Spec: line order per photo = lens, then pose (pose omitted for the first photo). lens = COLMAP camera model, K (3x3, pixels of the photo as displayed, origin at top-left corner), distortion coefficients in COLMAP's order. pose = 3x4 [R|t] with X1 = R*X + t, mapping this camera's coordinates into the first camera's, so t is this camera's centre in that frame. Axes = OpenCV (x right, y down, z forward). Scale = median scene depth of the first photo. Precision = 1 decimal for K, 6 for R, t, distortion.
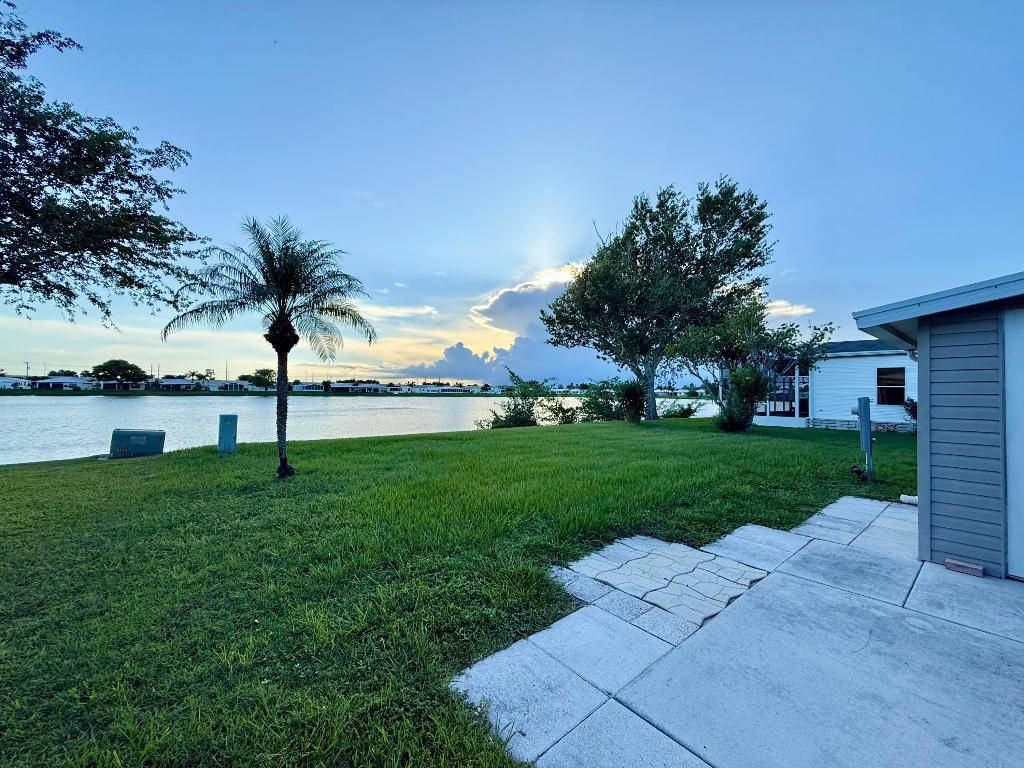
lens RADIAL K [[411.2, 0, 512.0], [0, 411.2, 384.0], [0, 0, 1]] dist [0.000092, 0.000119]
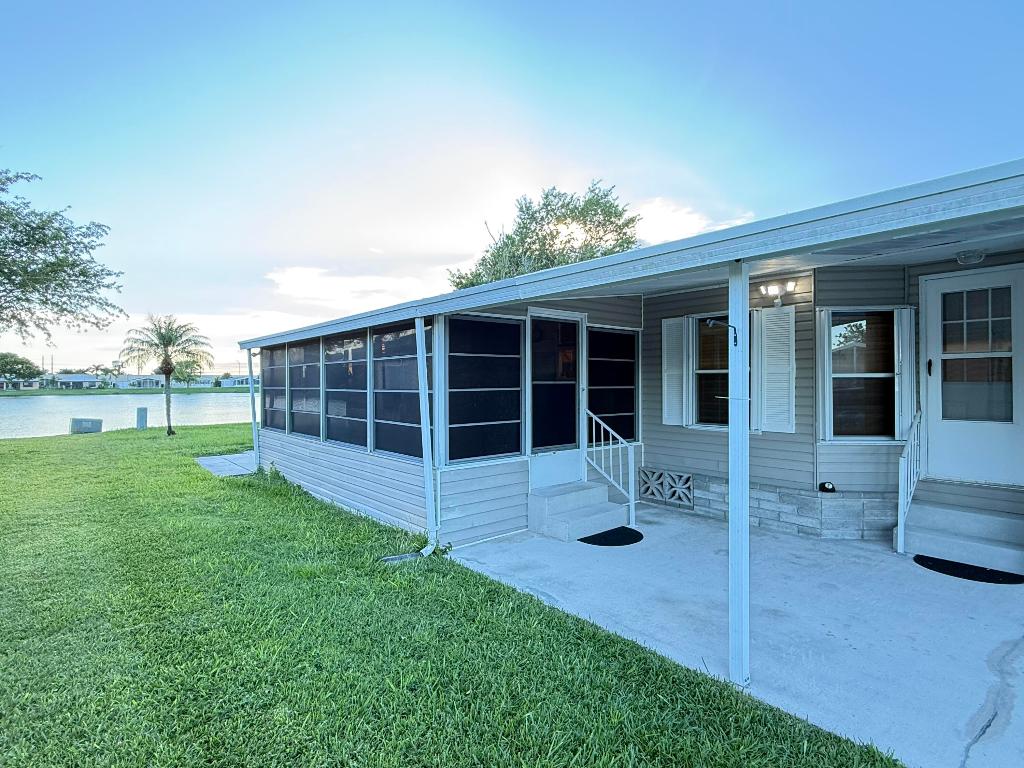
lens RADIAL K [[530.1, 0, 512.0], [0, 530.1, 384.0], [0, 0, 1]] dist [-0.002179, -0.000489]
pose [[0.999801, -0.018900, 0.006372, 0.255186], [0.018748, 0.999558, 0.023064, -0.013420], [-0.006805, -0.022940, 0.999714, -0.369503]]
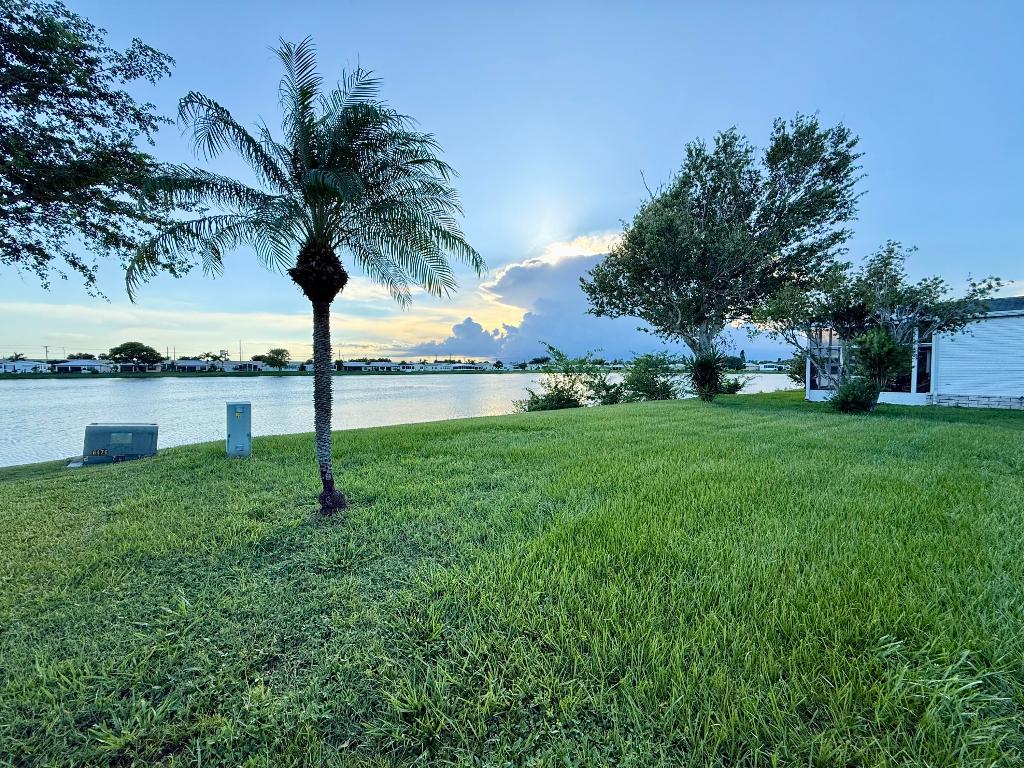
lens RADIAL K [[410.1, 0, 514.5], [0, 410.1, 382.7], [0, 0, 1]] dist [-0.000836, 0.000032]
pose [[0.999711, -0.013732, -0.019720, -0.061420], [0.014774, 0.998449, 0.053674, 0.002116], [0.018952, -0.053950, 0.998364, 0.094320]]
